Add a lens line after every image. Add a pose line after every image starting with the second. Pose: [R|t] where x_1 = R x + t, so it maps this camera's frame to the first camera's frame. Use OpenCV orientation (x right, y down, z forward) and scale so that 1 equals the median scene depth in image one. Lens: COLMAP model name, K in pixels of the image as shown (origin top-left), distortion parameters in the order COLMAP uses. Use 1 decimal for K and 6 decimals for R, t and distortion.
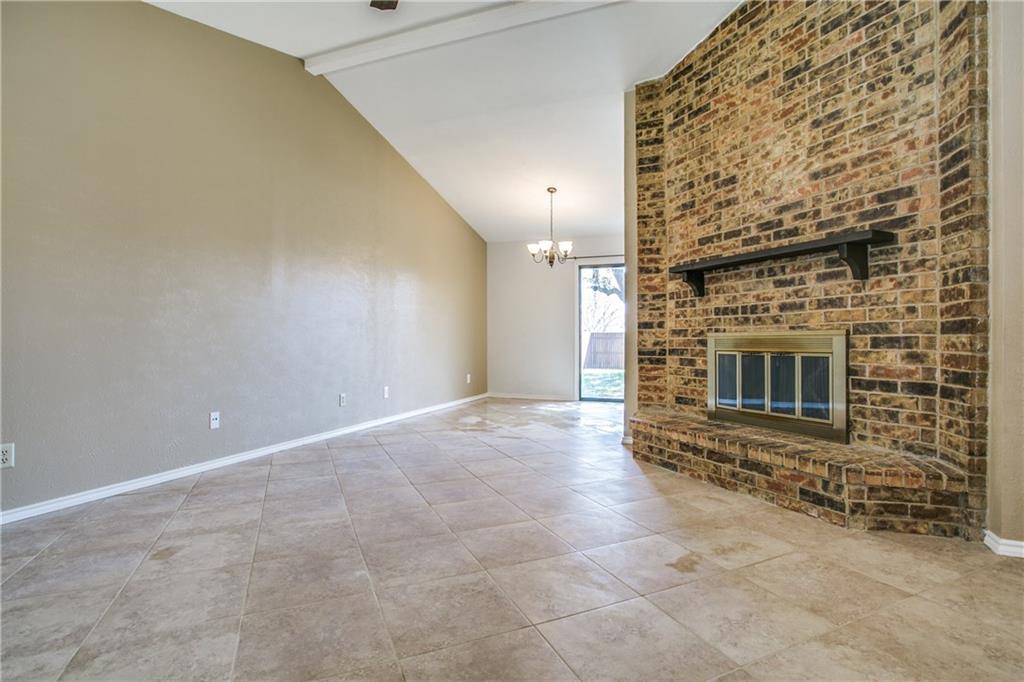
lens RADIAL K [[502.5, 0, 512.0], [0, 502.5, 341.0], [0, 0, 1]] dist [-0.064235, 0.033837]
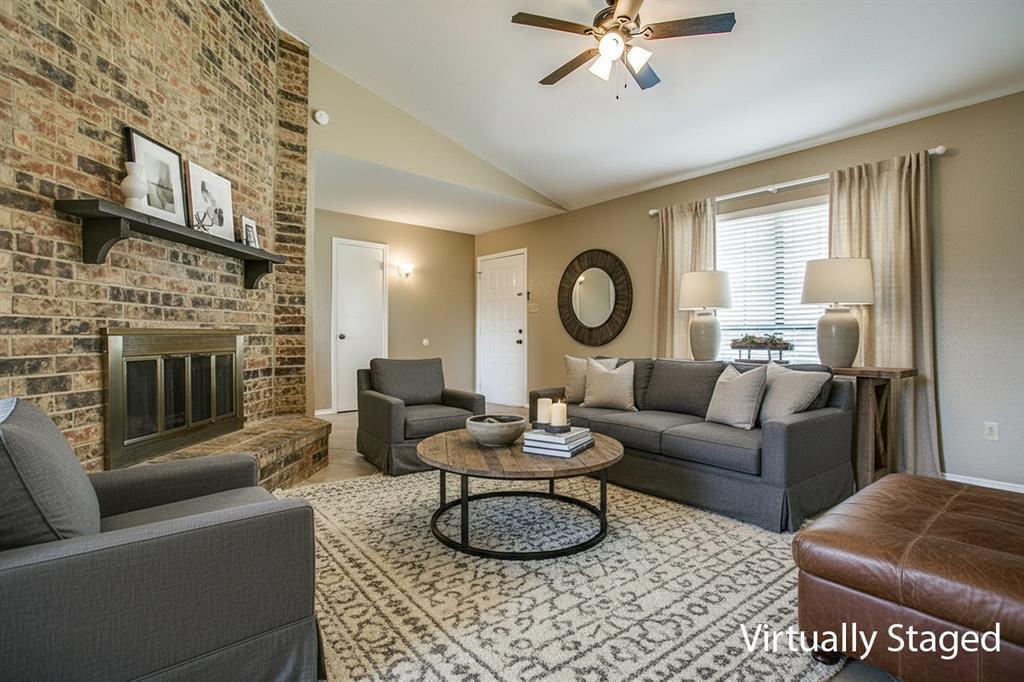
lens RADIAL K [[501.3, 0, 512.1], [0, 501.3, 345.0], [0, 0, 1]] dist [-0.072276, 0.035162]
pose [[-0.898083, -0.010062, 0.439711, -0.327829], [-0.001908, 0.999818, 0.018982, -0.008413], [-0.439822, 0.016209, -0.897939, 1.439564]]
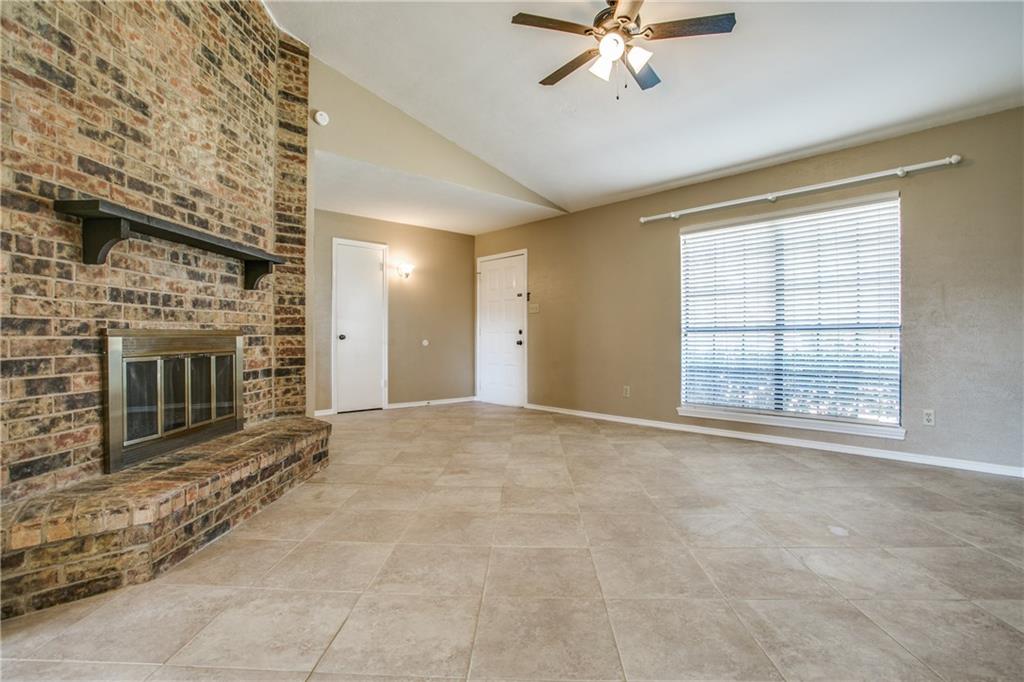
lens RADIAL K [[502.5, 0, 512.0], [0, 502.5, 341.0], [0, 0, 1]] dist [-0.064235, 0.033837]
pose [[-0.898381, -0.004273, 0.439196, -0.327696], [0.000434, 0.999944, 0.010618, -0.008432], [-0.439216, 0.009729, -0.898329, 1.443075]]
